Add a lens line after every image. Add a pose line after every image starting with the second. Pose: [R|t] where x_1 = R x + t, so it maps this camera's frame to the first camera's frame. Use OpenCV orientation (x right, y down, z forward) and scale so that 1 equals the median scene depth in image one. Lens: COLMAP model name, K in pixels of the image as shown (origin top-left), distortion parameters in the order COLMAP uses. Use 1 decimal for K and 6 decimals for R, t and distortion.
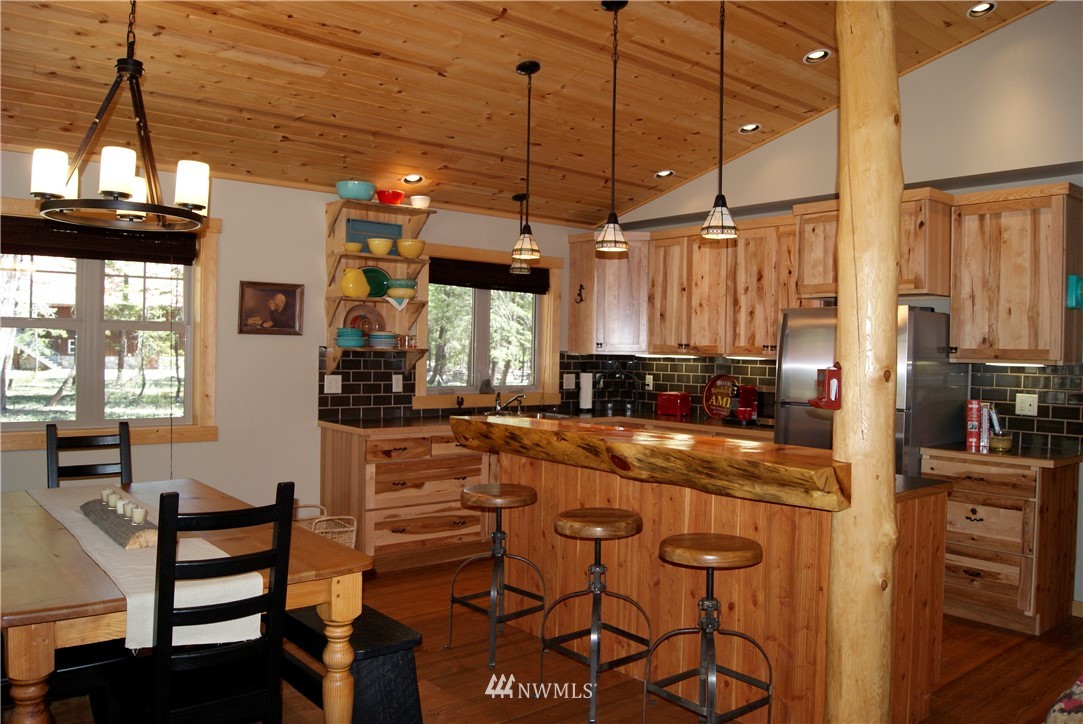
lens RADIAL K [[846.1, 0, 541.9], [0, 846.1, 361.6], [0, 0, 1]] dist [-0.081083, 0.009012]
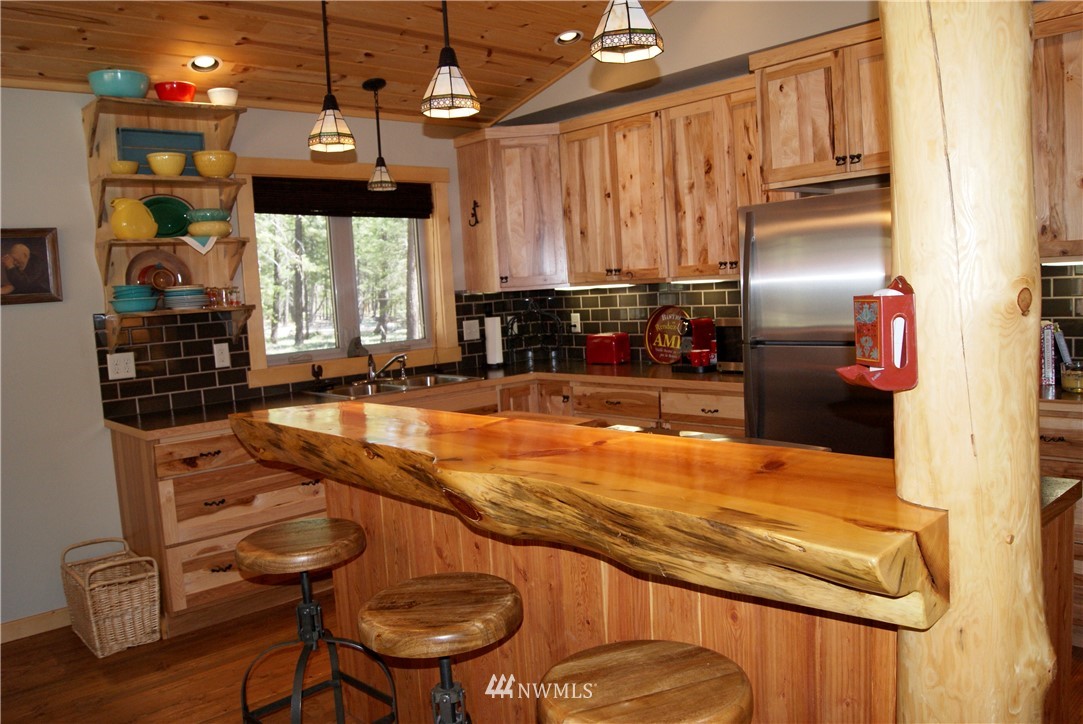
lens RADIAL K [[846.1, 0, 542.3], [0, 846.1, 361.5], [0, 0, 1]] dist [-0.081083, 0.009012]
pose [[0.995442, -0.083161, 0.046677, 0.072656], [0.079465, 0.993927, 0.076123, -0.001777], [-0.052724, -0.072067, 0.996005, 0.288967]]
